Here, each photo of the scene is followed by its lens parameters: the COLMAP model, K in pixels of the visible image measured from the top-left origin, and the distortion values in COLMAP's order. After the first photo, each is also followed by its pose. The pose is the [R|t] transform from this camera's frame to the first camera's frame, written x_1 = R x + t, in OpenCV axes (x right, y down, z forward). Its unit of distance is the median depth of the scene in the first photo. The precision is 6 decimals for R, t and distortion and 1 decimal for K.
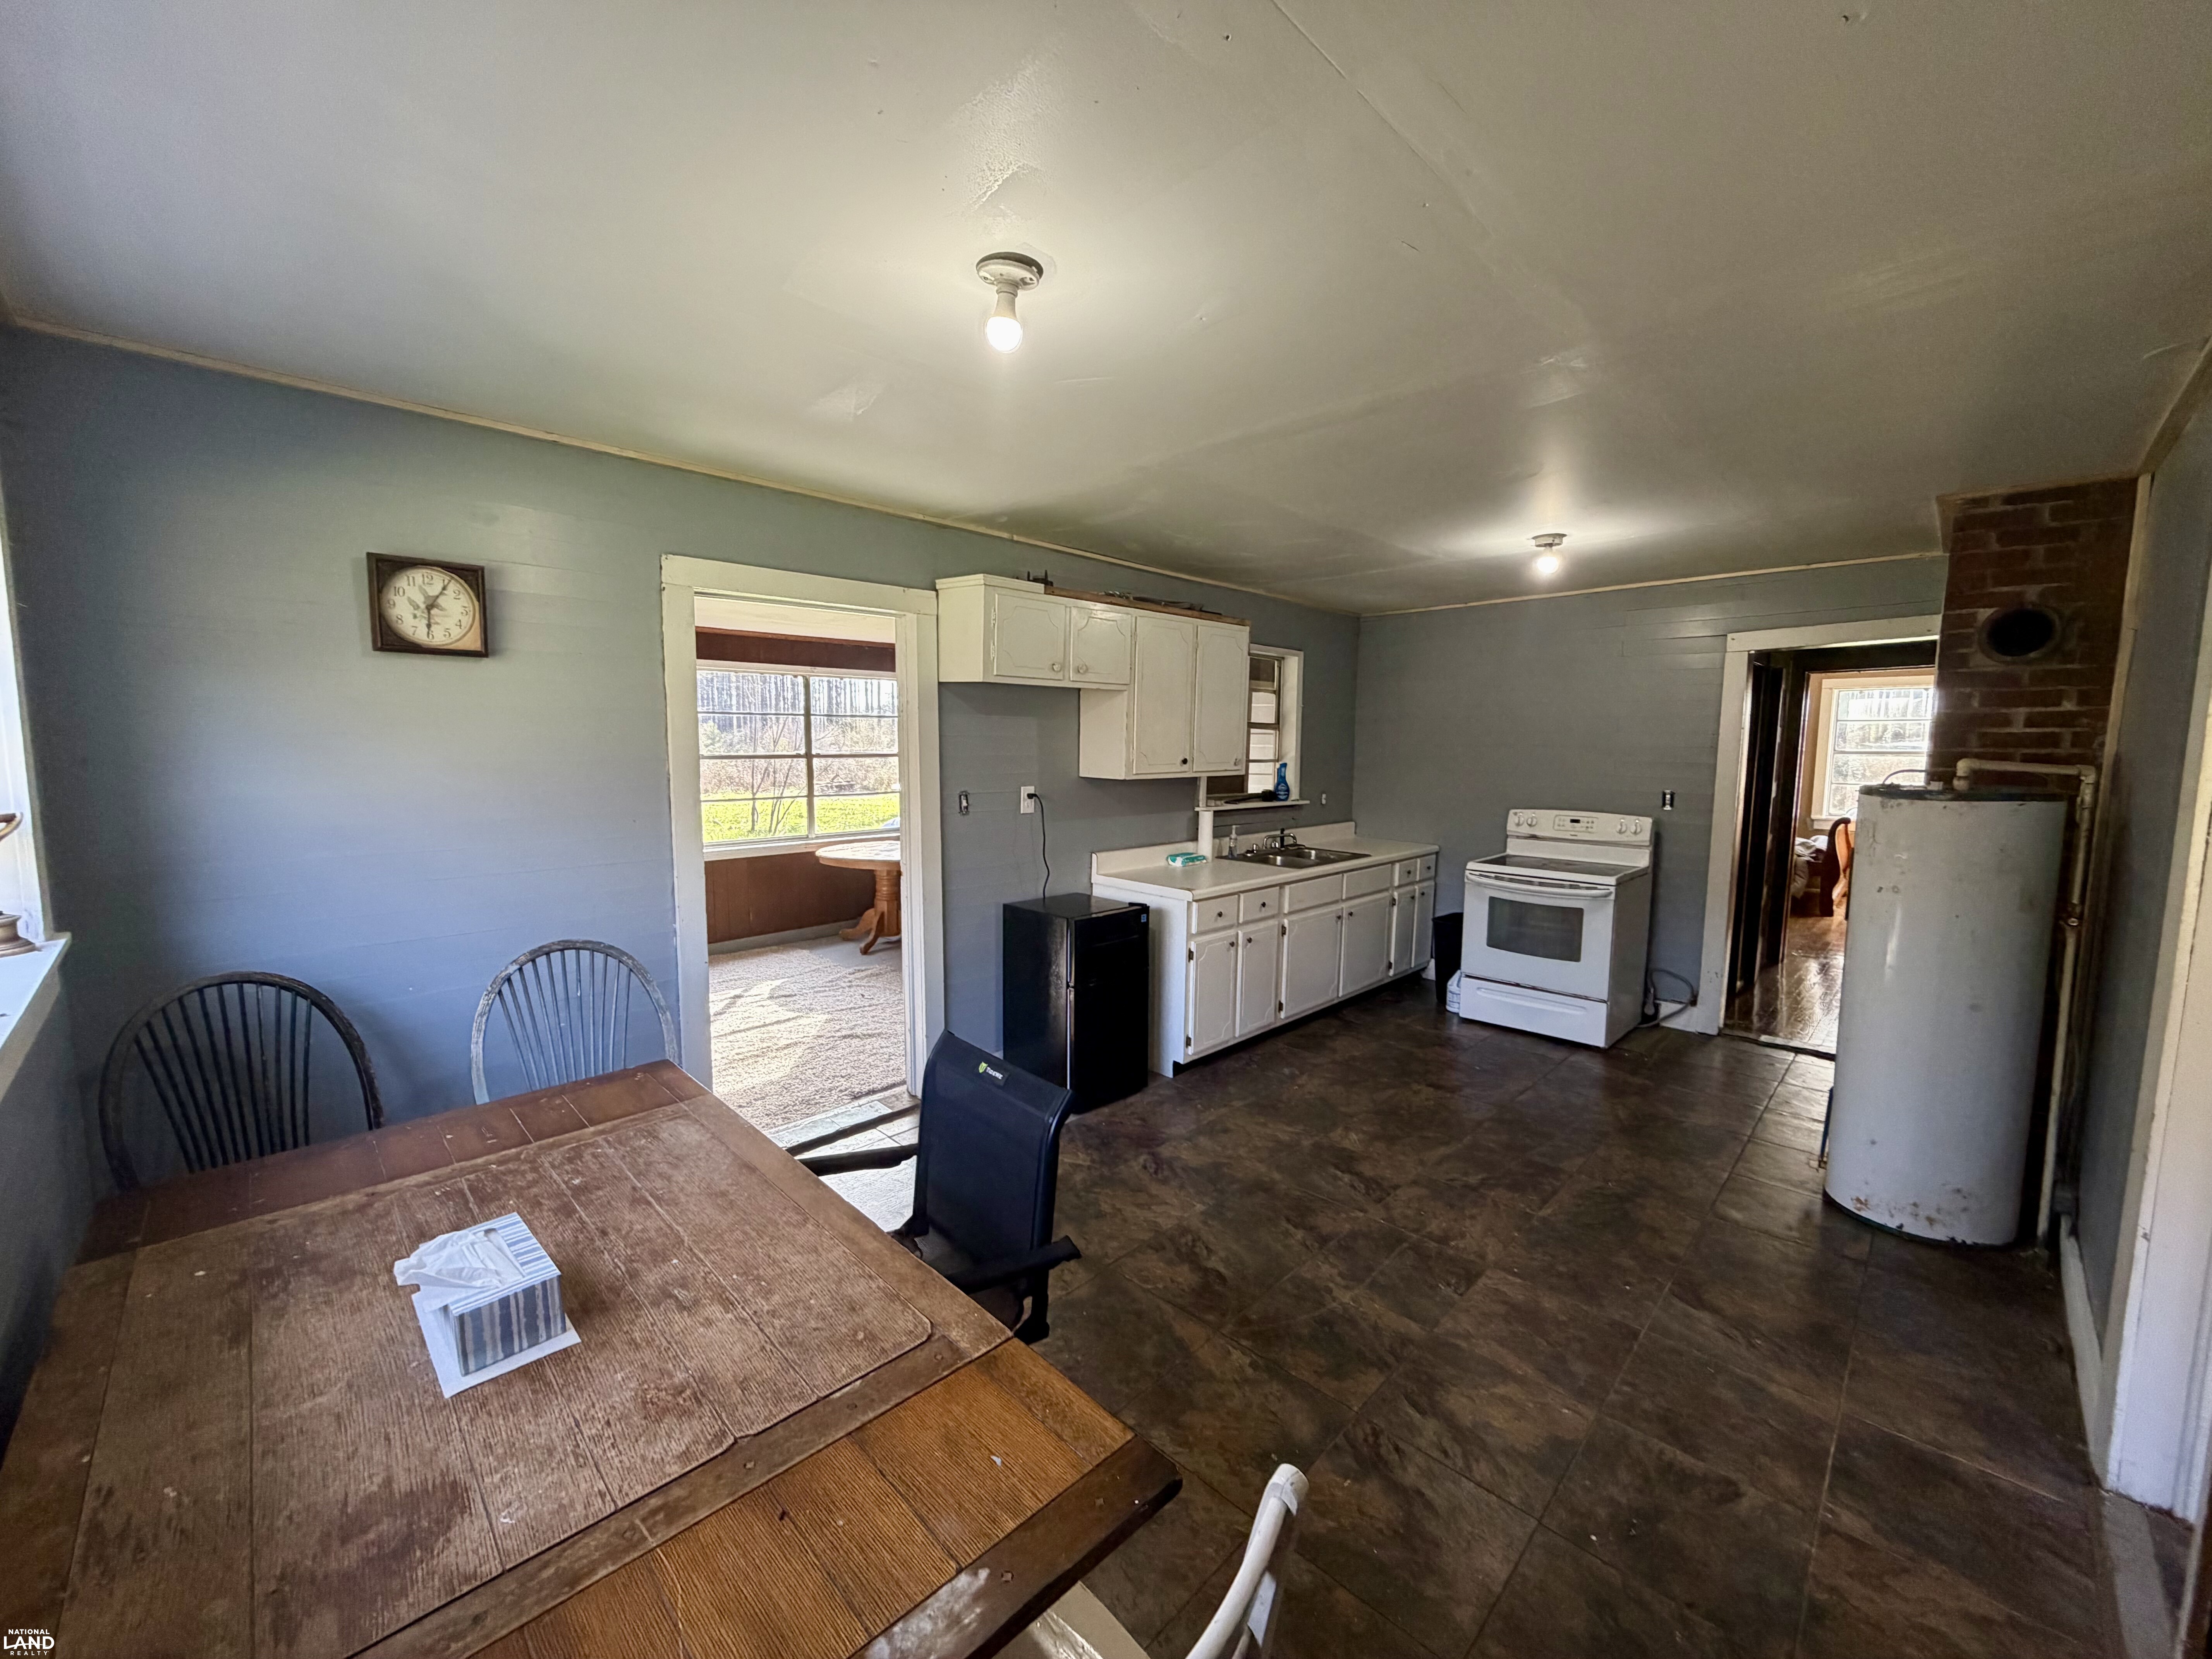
lens RADIAL K [[873.3, 0, 1113.0], [0, 873.3, 827.0], [0, 0, 1]] dist [-0.000946, -0.000172]
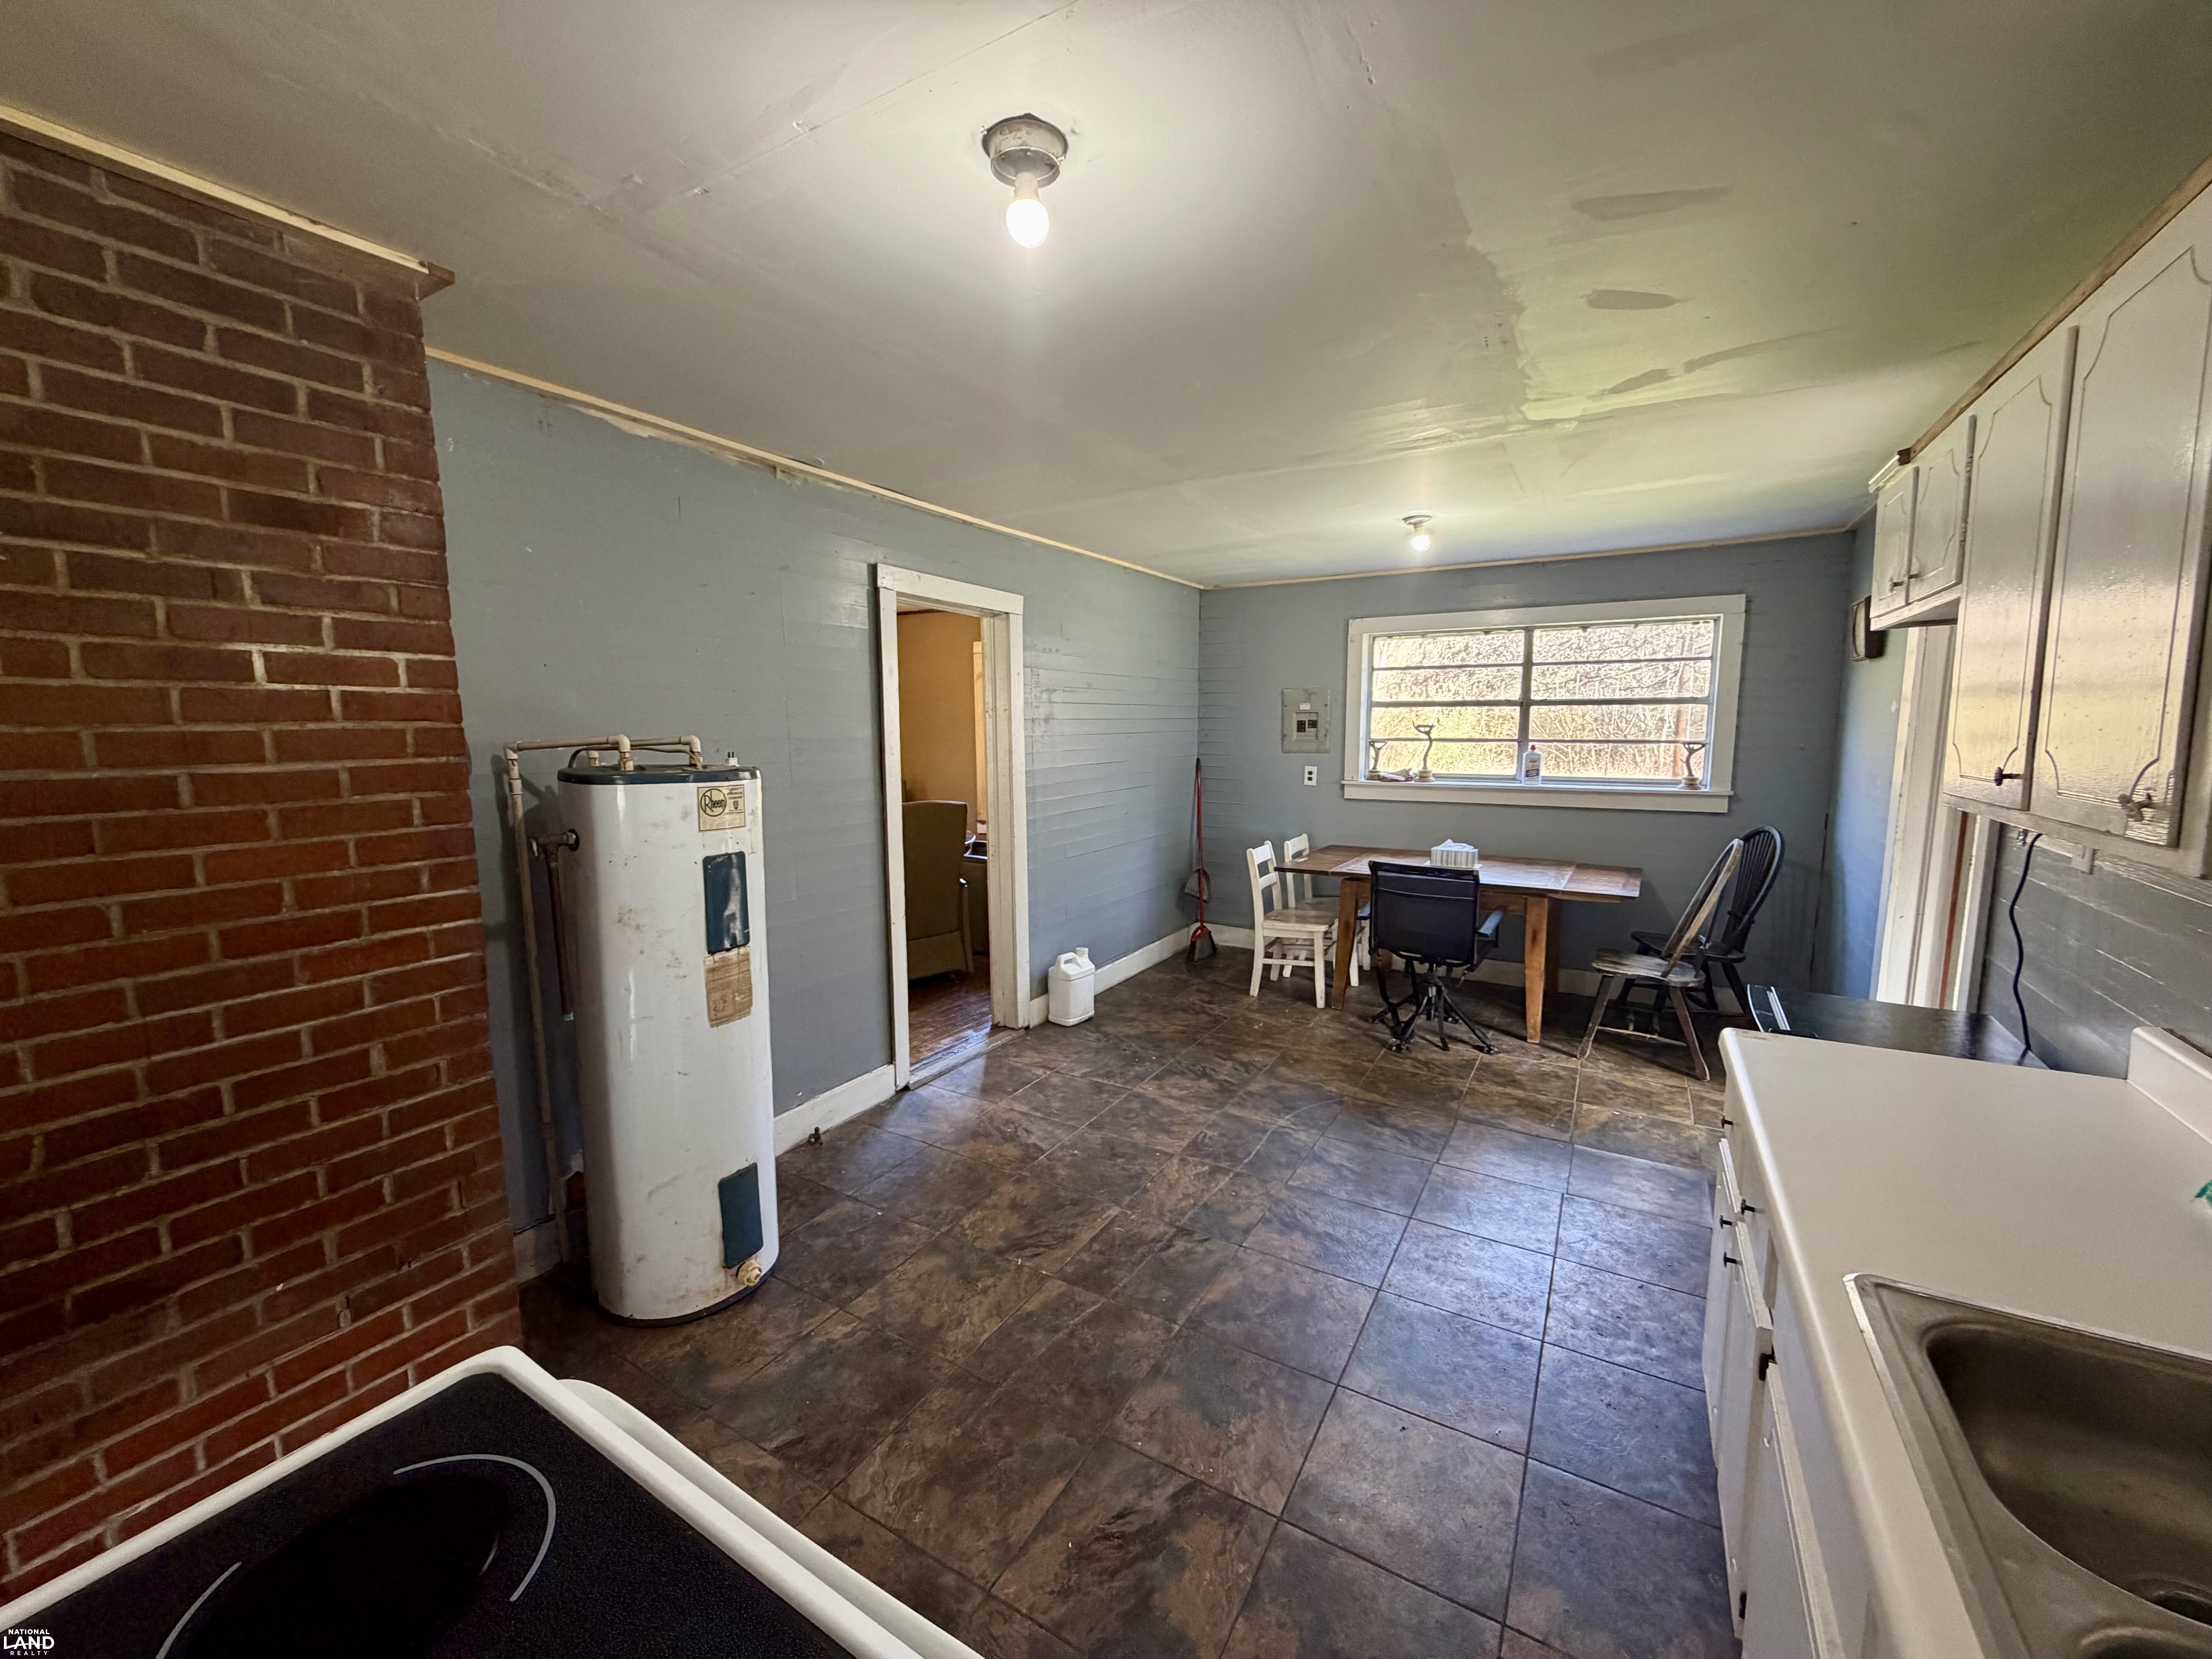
lens RADIAL K [[873.3, 0, 1098.2], [0, 873.3, 826.0], [0, 0, 1]] dist [-0.000946, -0.000172]
pose [[-0.974313, 0.029305, -0.223284, 0.805012], [-0.017976, 0.978212, 0.206828, -0.186941], [0.224480, 0.205529, -0.952558, 2.055409]]
